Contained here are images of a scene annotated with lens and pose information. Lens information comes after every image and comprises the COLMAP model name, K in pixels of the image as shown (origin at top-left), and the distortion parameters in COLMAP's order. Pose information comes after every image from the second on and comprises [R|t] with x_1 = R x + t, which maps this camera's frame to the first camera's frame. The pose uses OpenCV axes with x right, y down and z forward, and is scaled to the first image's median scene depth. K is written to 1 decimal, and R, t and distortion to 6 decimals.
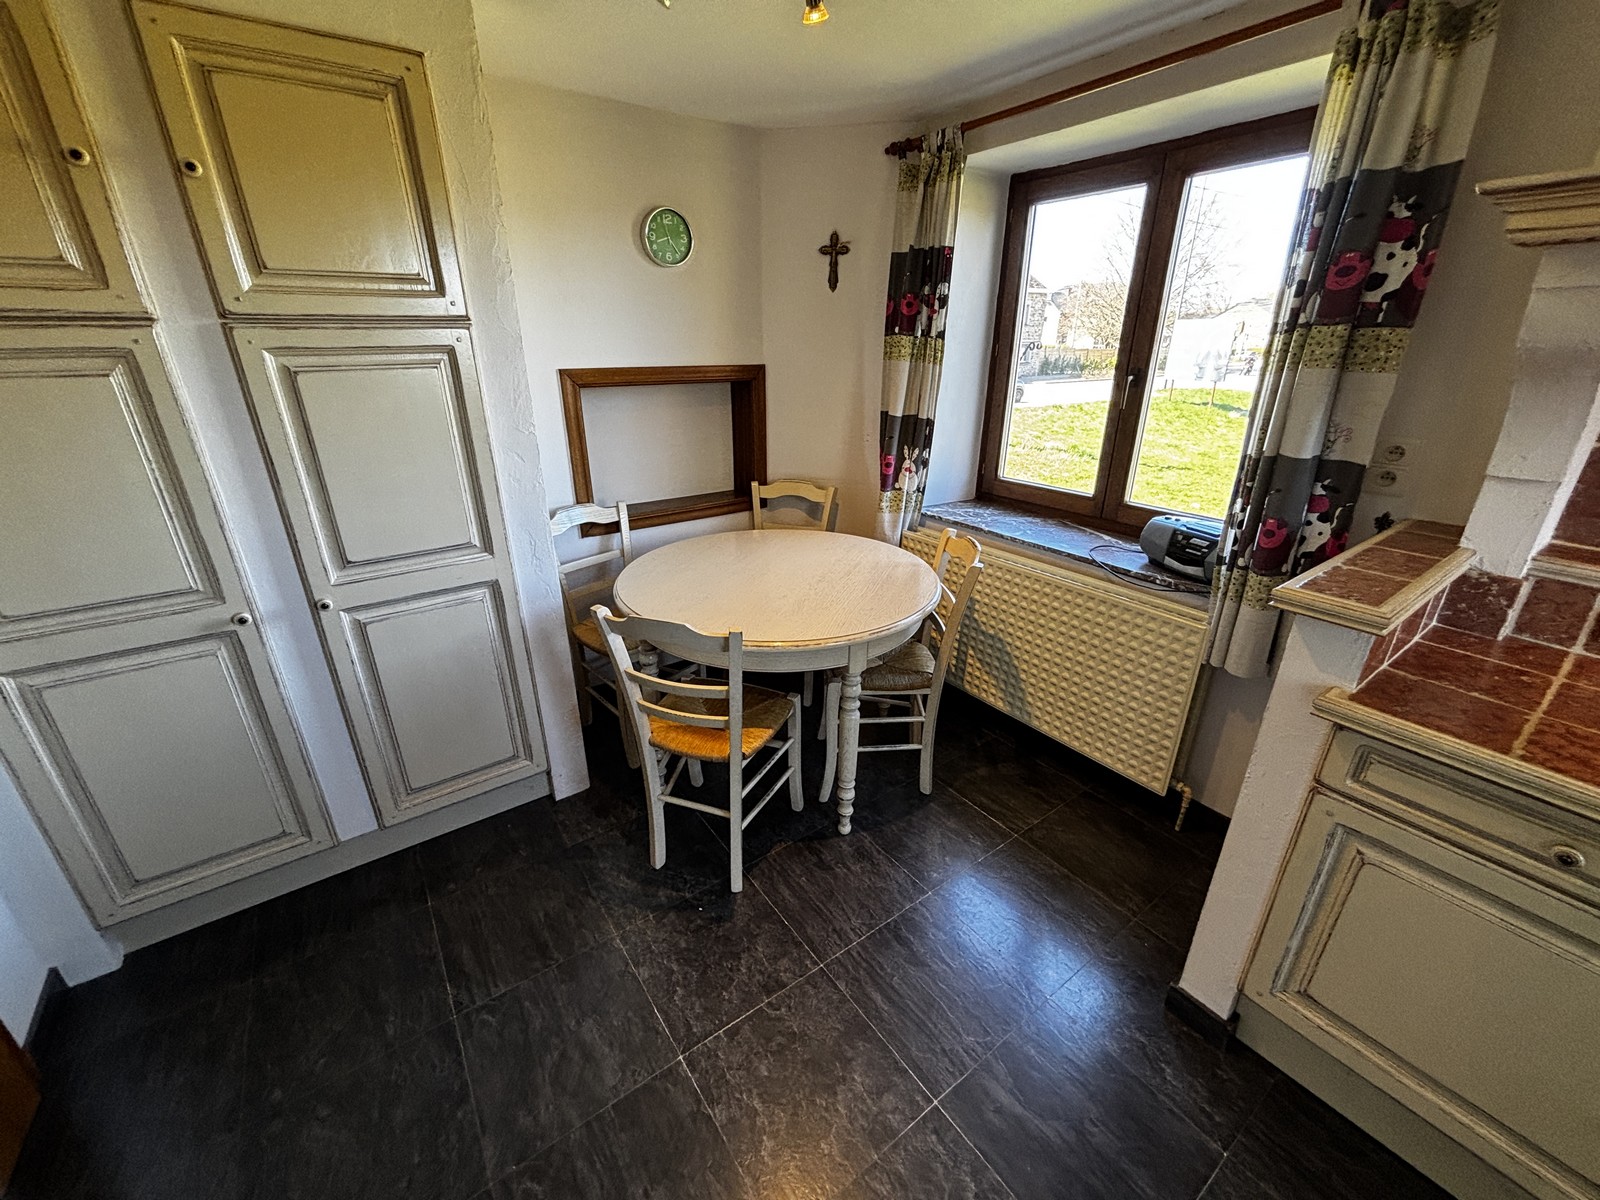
lens RADIAL K [[641.6, 0, 800.0], [0, 641.6, 600.0], [0, 0, 1]] dist [-0.002052, -0.000250]
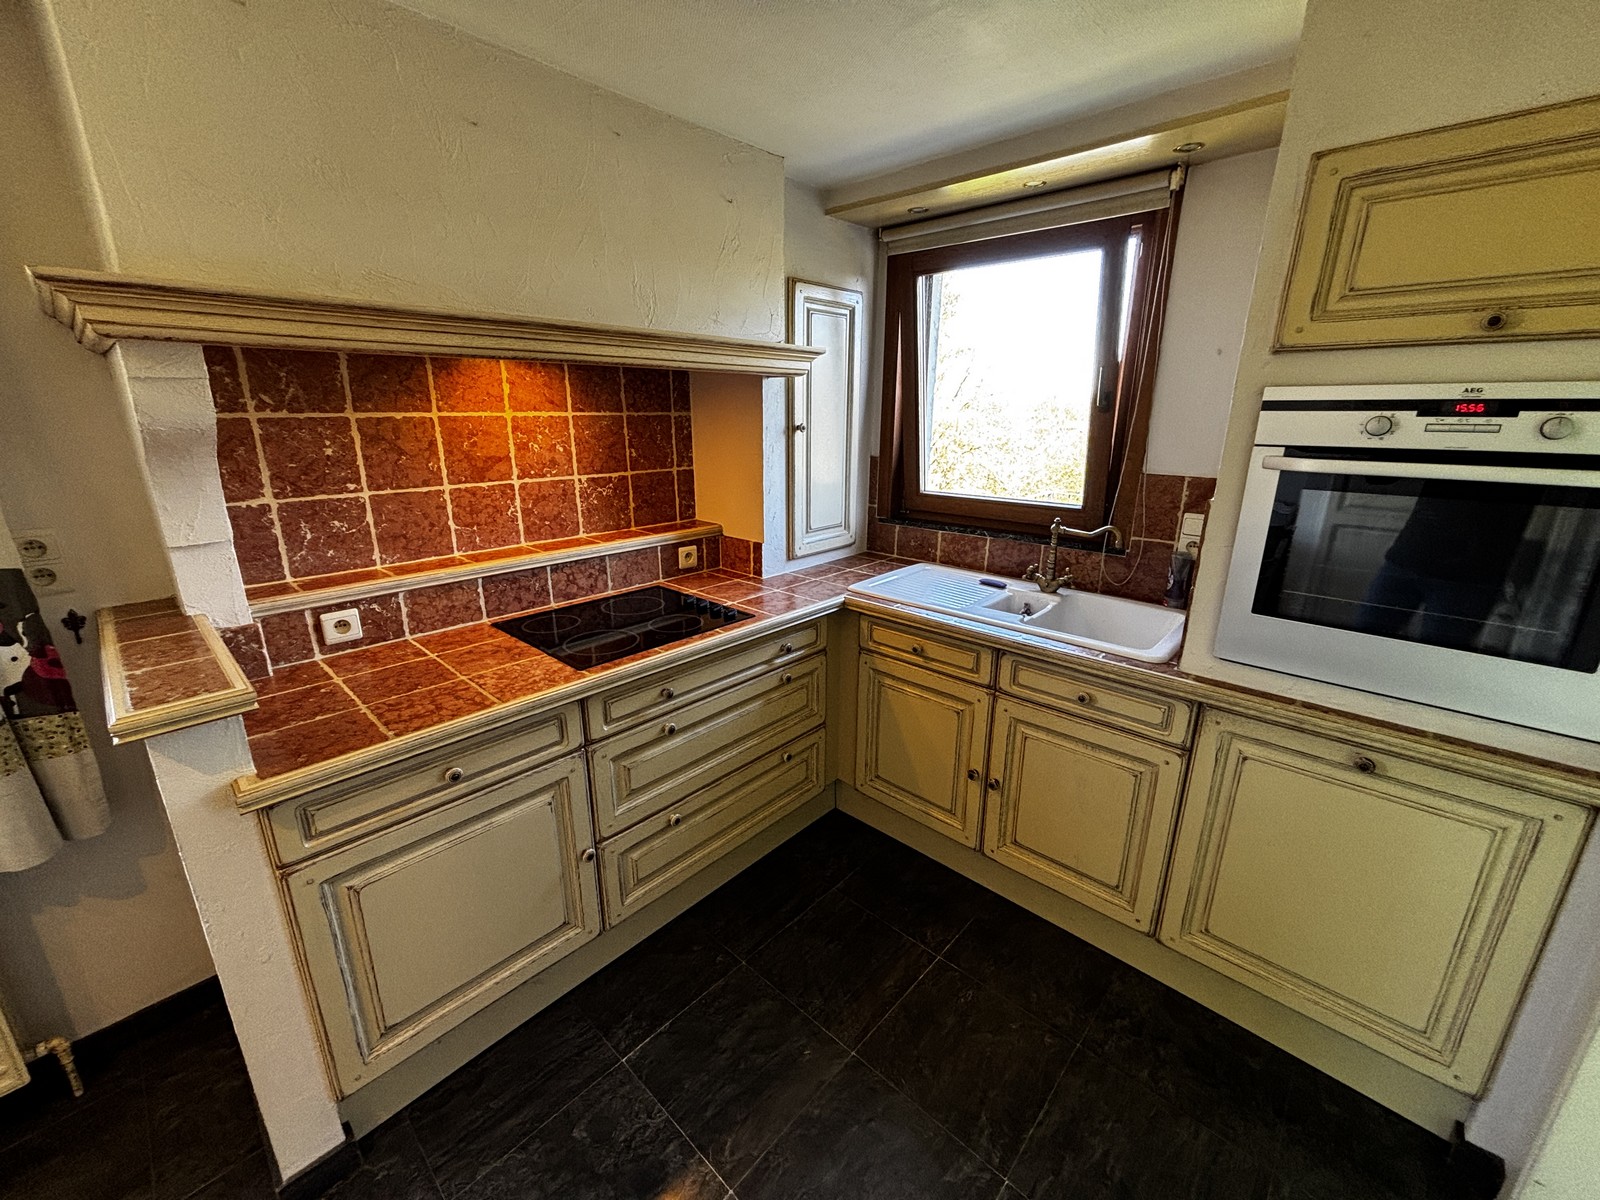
lens RADIAL K [[641.6, 0, 800.0], [0, 641.6, 600.0], [0, 0, 1]] dist [-0.002052, -0.000250]
pose [[-0.201953, -0.277344, 0.939306, -0.139771], [0.367494, 0.867533, 0.335164, -0.100254], [-0.907834, 0.412876, -0.073279, 0.197476]]
